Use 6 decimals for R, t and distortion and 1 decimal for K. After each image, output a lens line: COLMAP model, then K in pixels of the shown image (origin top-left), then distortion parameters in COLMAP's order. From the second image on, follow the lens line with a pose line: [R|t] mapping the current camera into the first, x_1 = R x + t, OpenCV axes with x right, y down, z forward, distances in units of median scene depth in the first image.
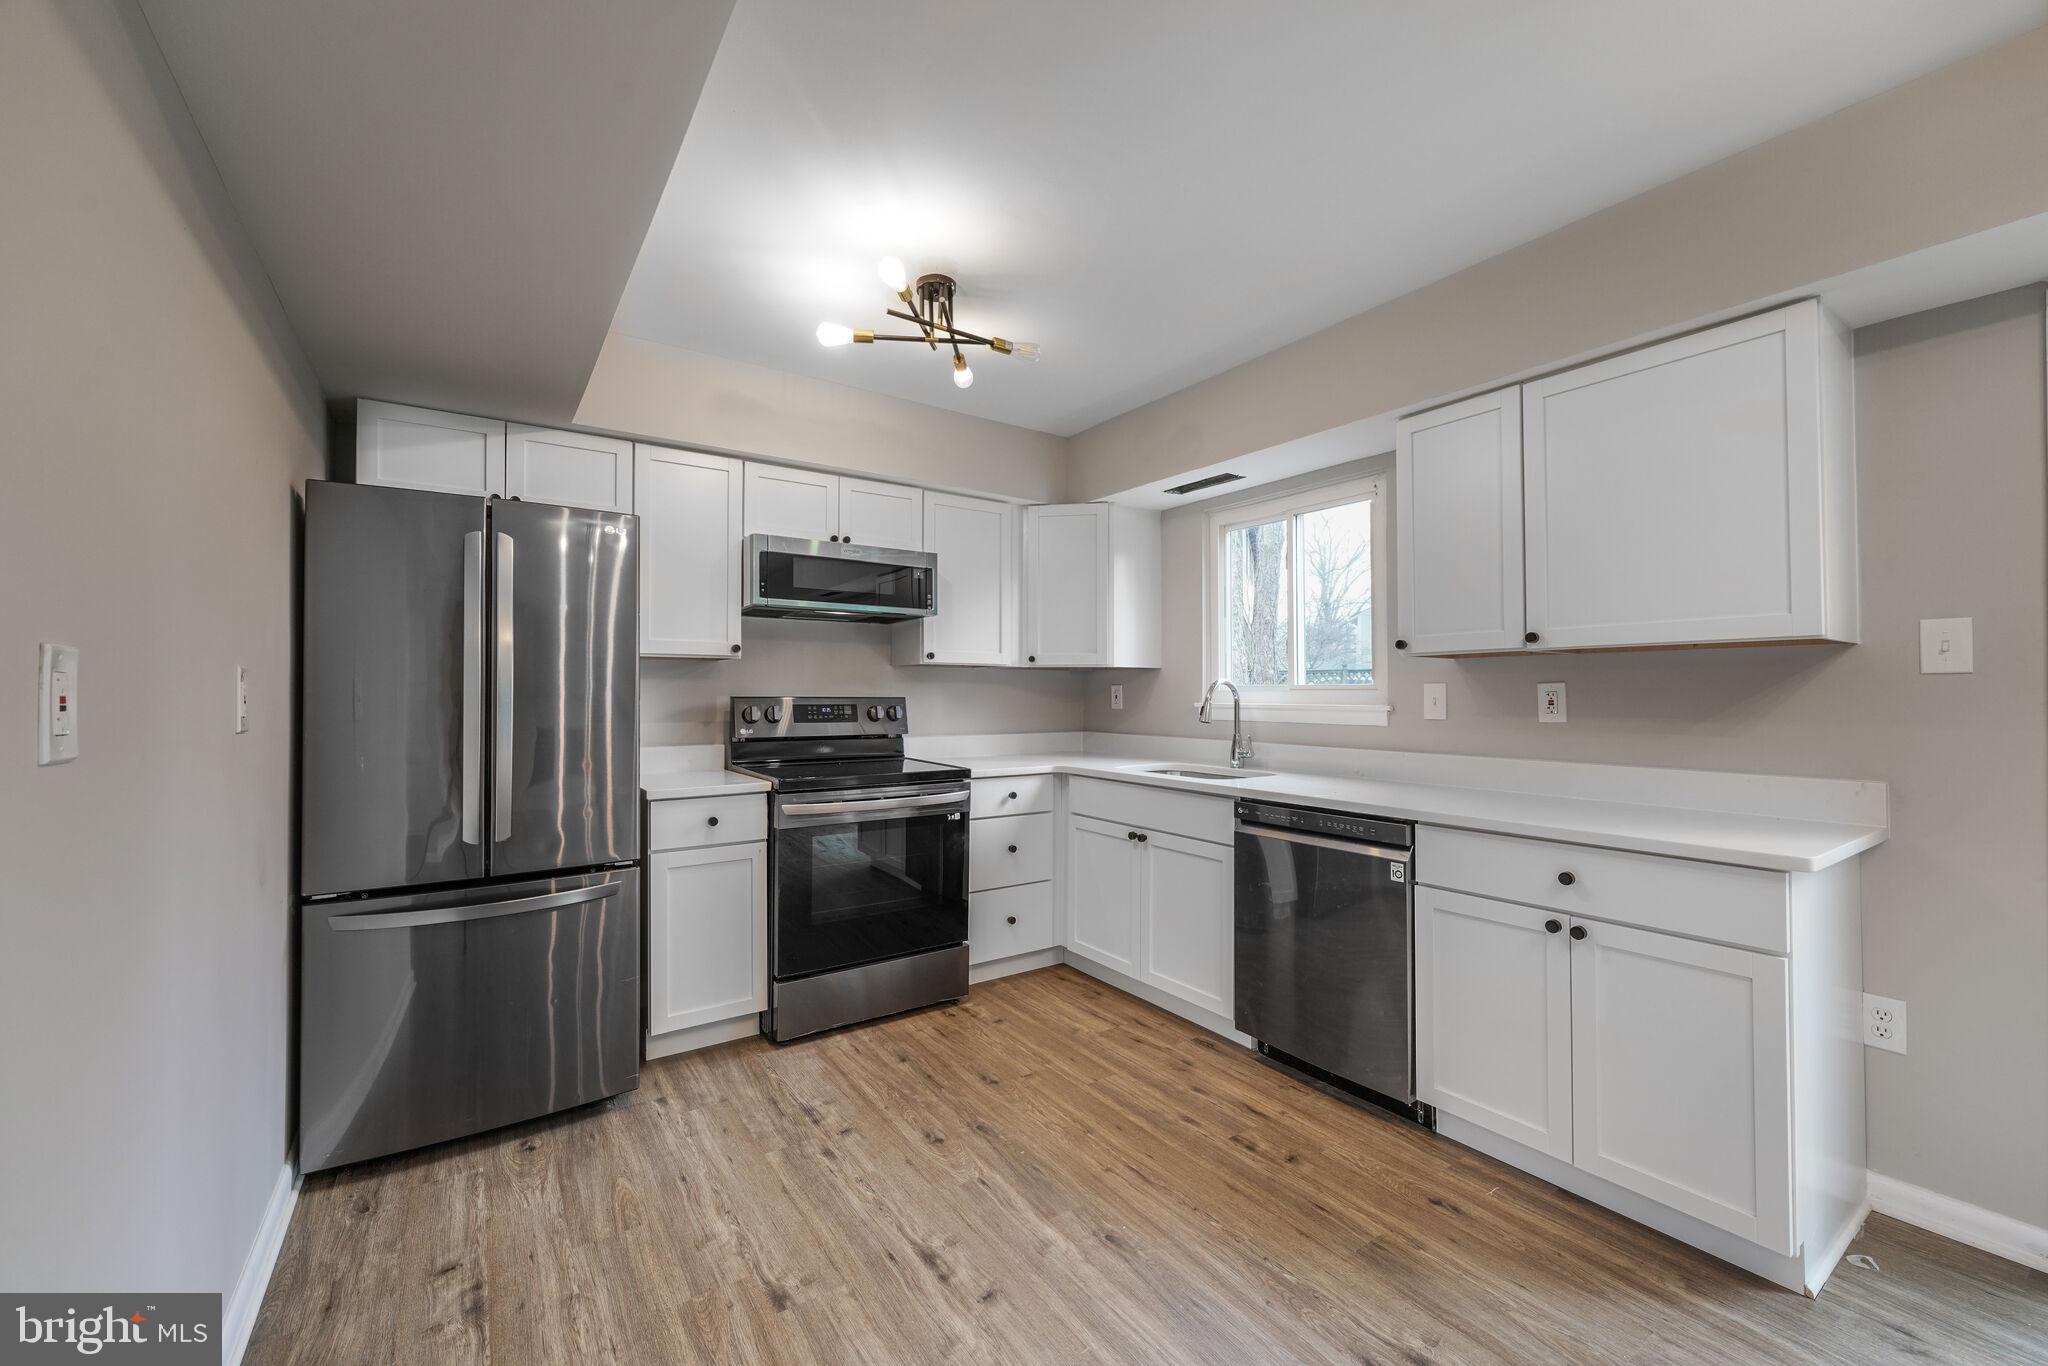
lens RADIAL K [[807.8, 0, 1024.0], [0, 807.8, 683.0], [0, 0, 1]] dist [0.000561, 0.000185]
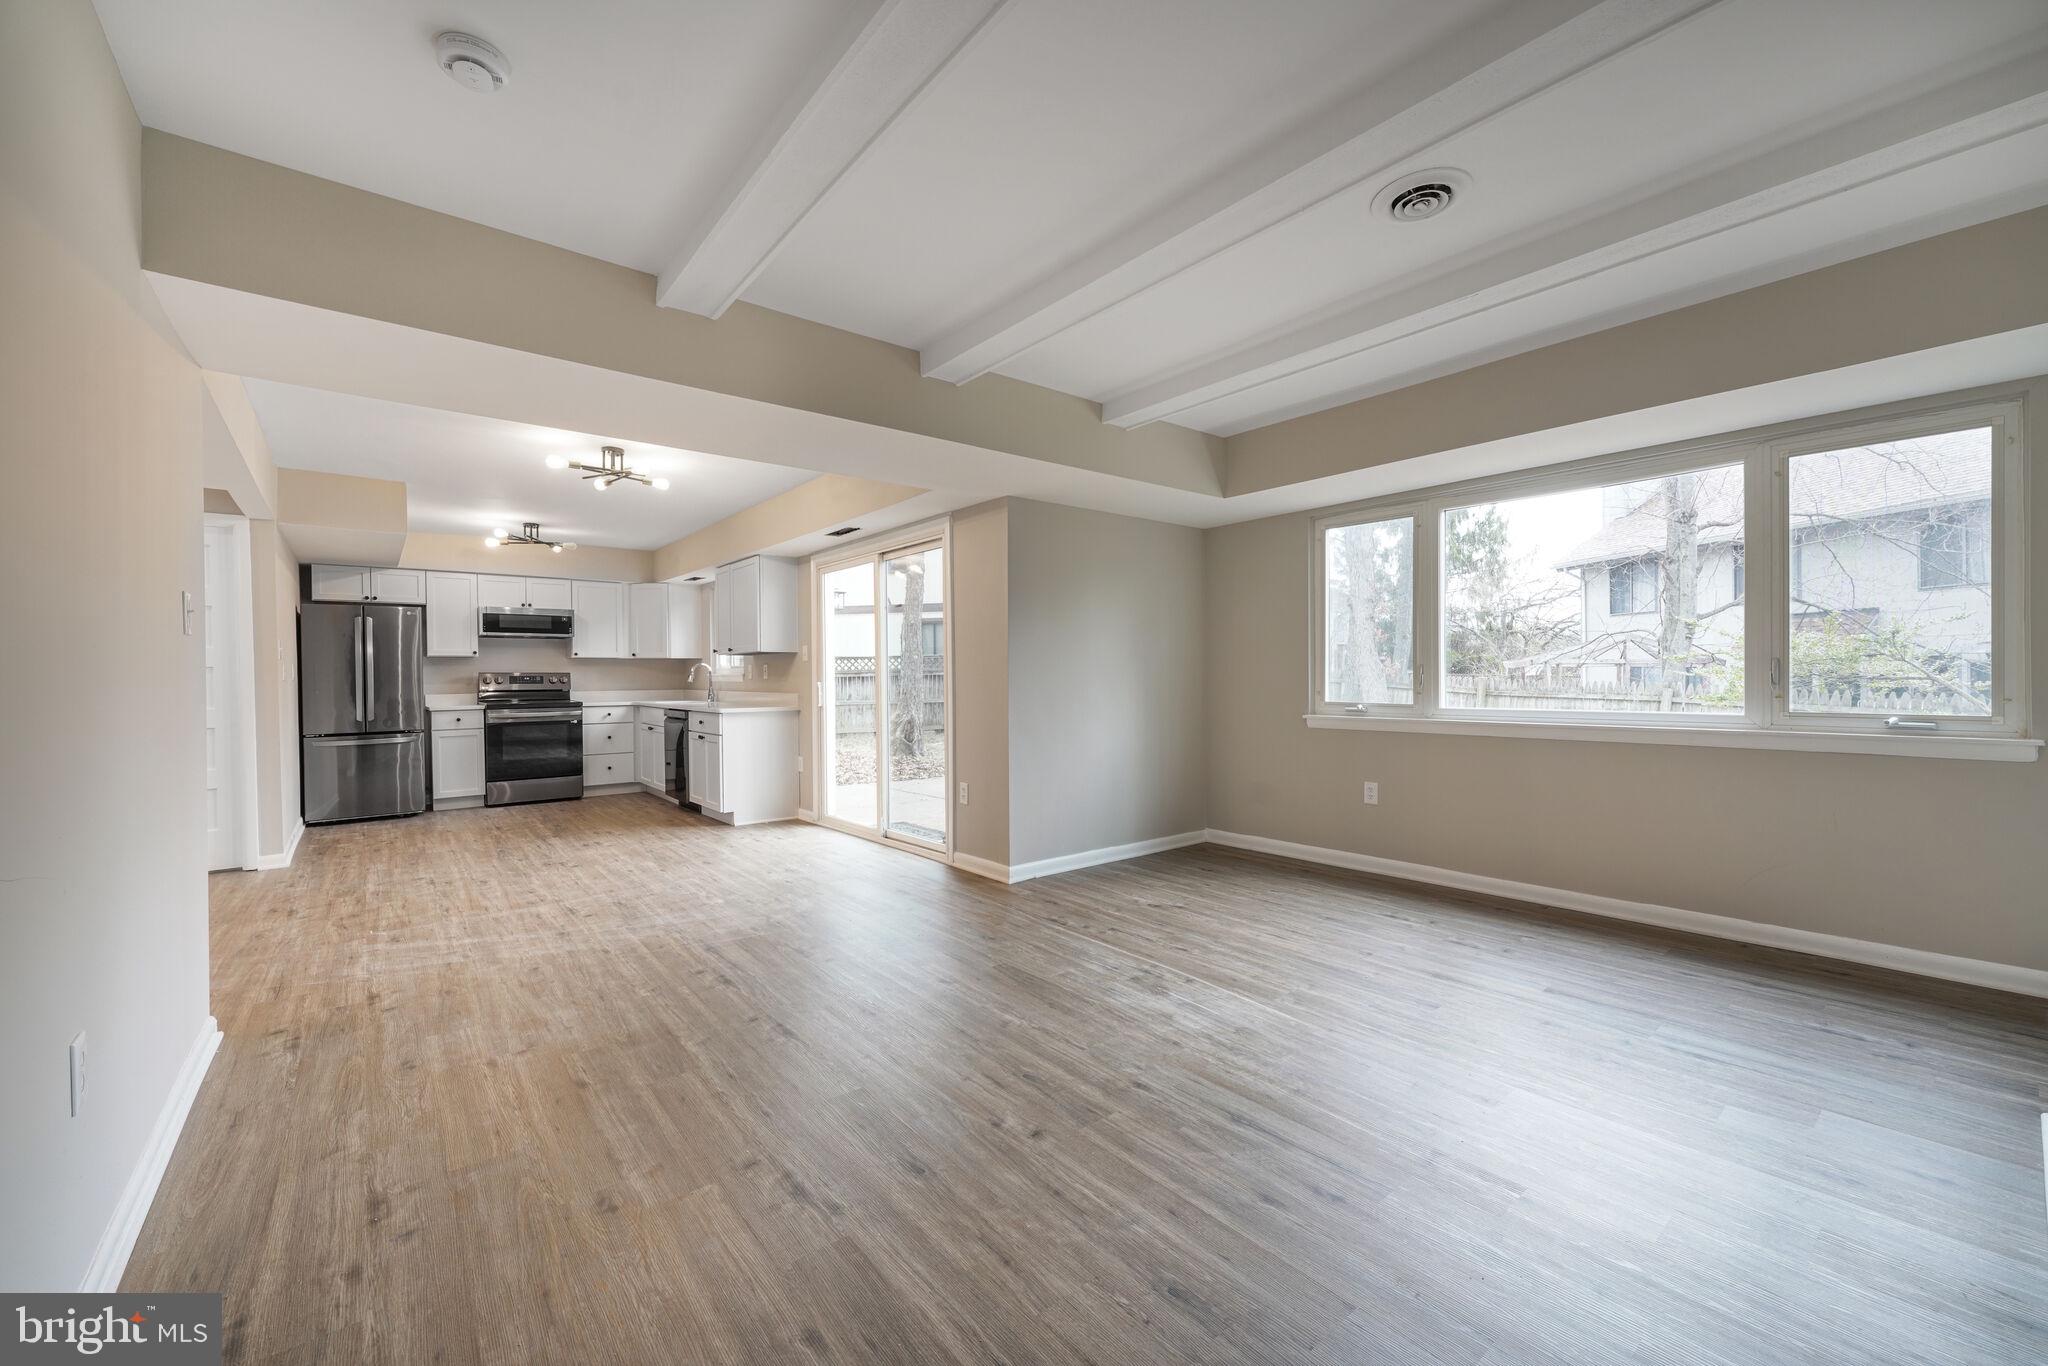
lens RADIAL K [[807.8, 0, 1024.0], [0, 807.8, 683.0], [0, 0, 1]] dist [0.000561, 0.000185]
pose [[0.996698, -0.009064, 0.080690, 1.183838], [0.007217, 0.999706, 0.023152, 0.004425], [-0.080876, -0.022493, 0.996470, -1.687733]]
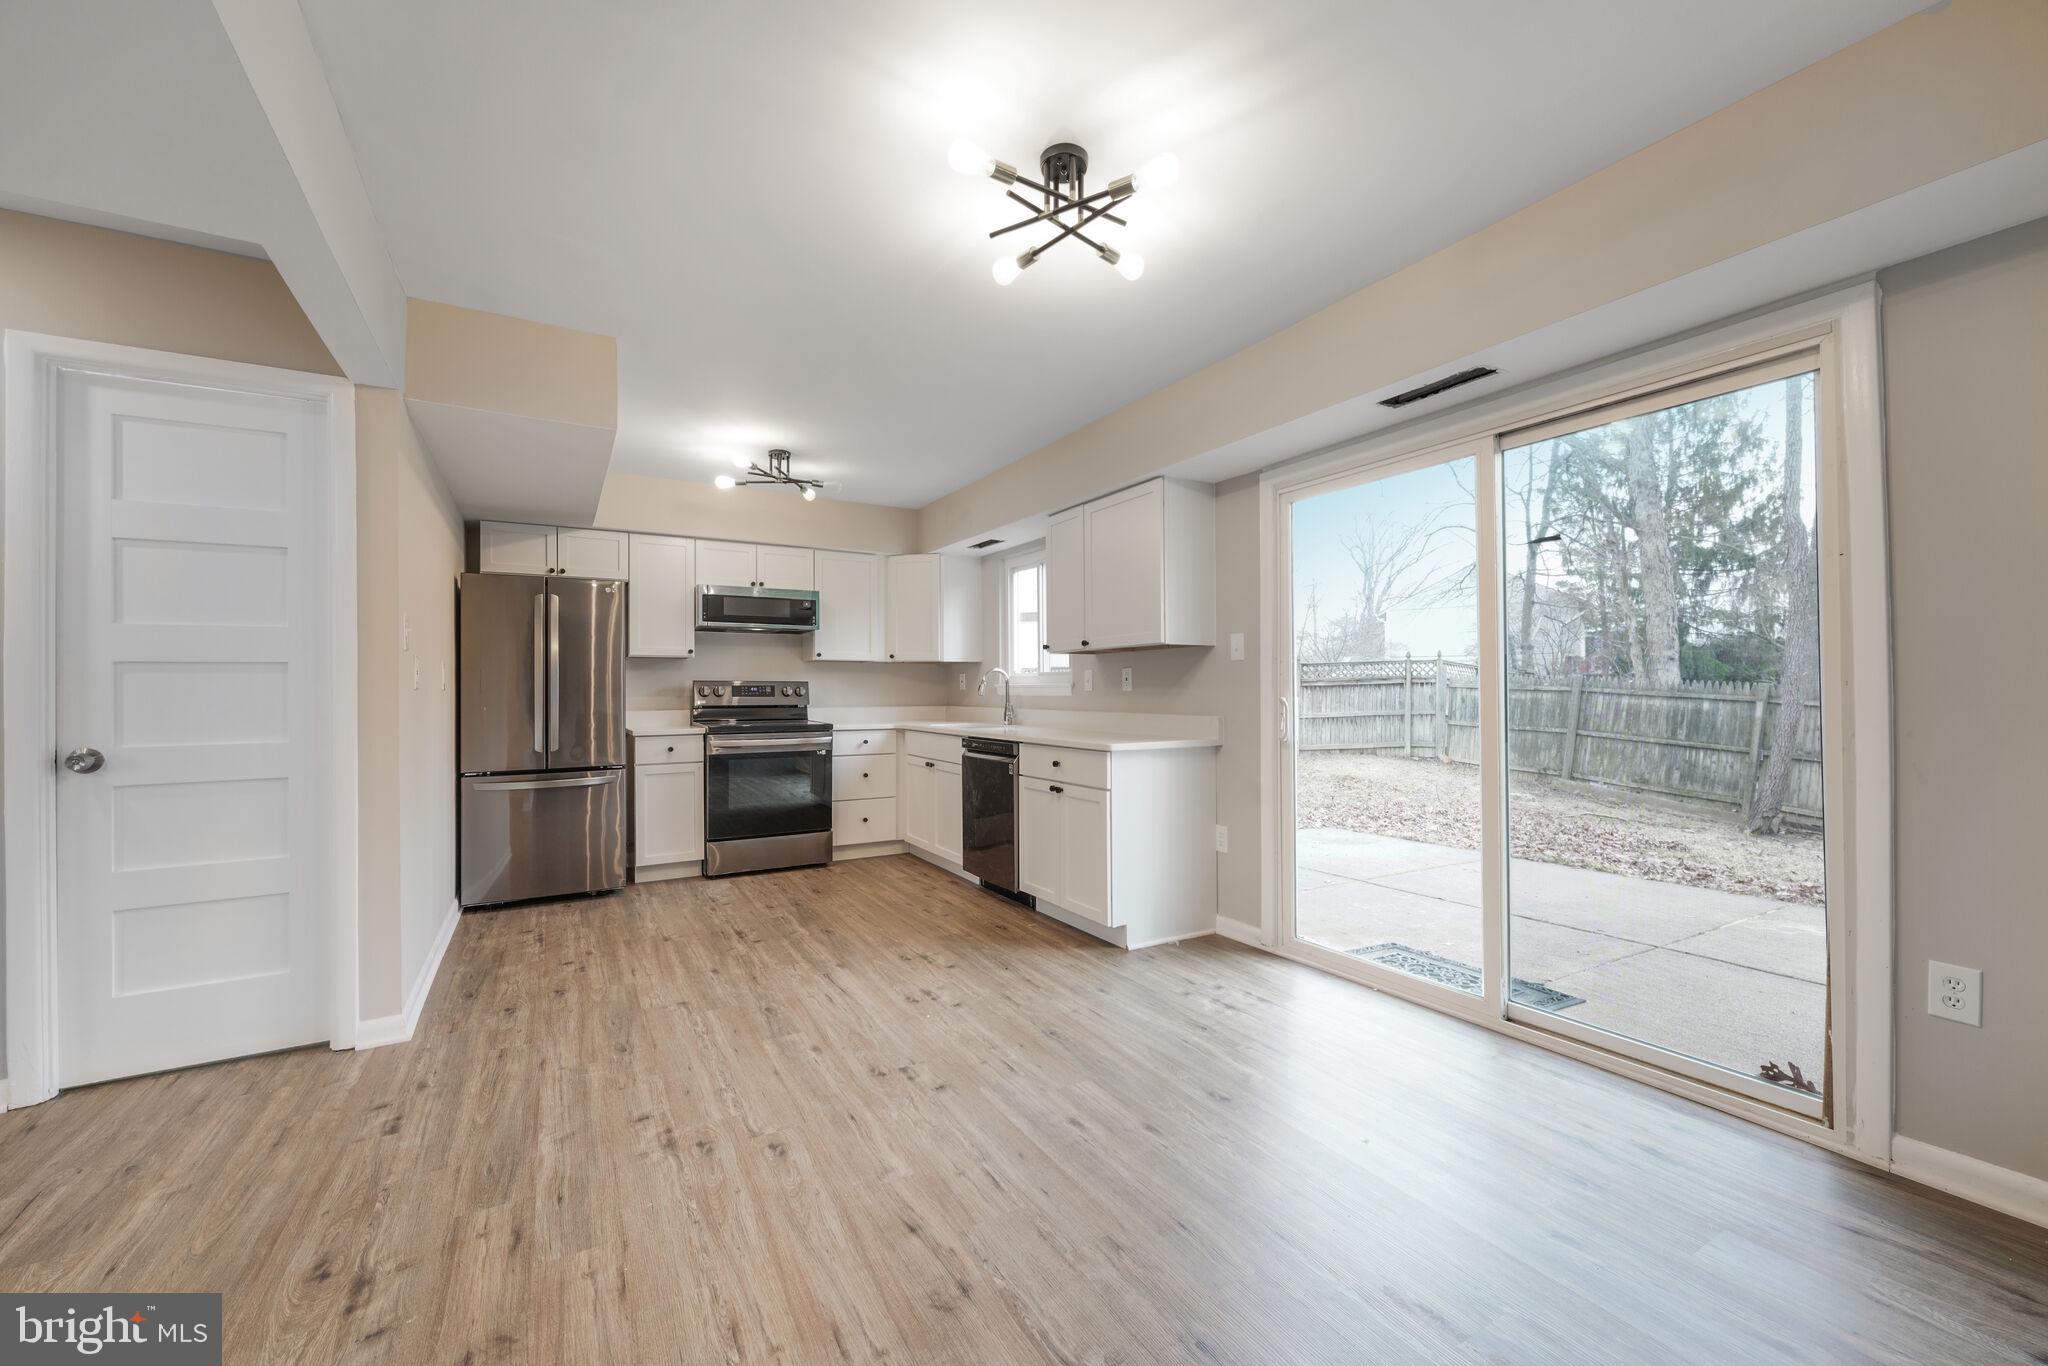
lens RADIAL K [[807.8, 0, 1024.0], [0, 807.8, 683.0], [0, 0, 1]] dist [0.000561, 0.000185]
pose [[0.997284, -0.004372, -0.073529, 0.499328], [0.004699, 0.999980, 0.004276, 0.020735], [0.073509, -0.004610, 0.997284, -0.683367]]
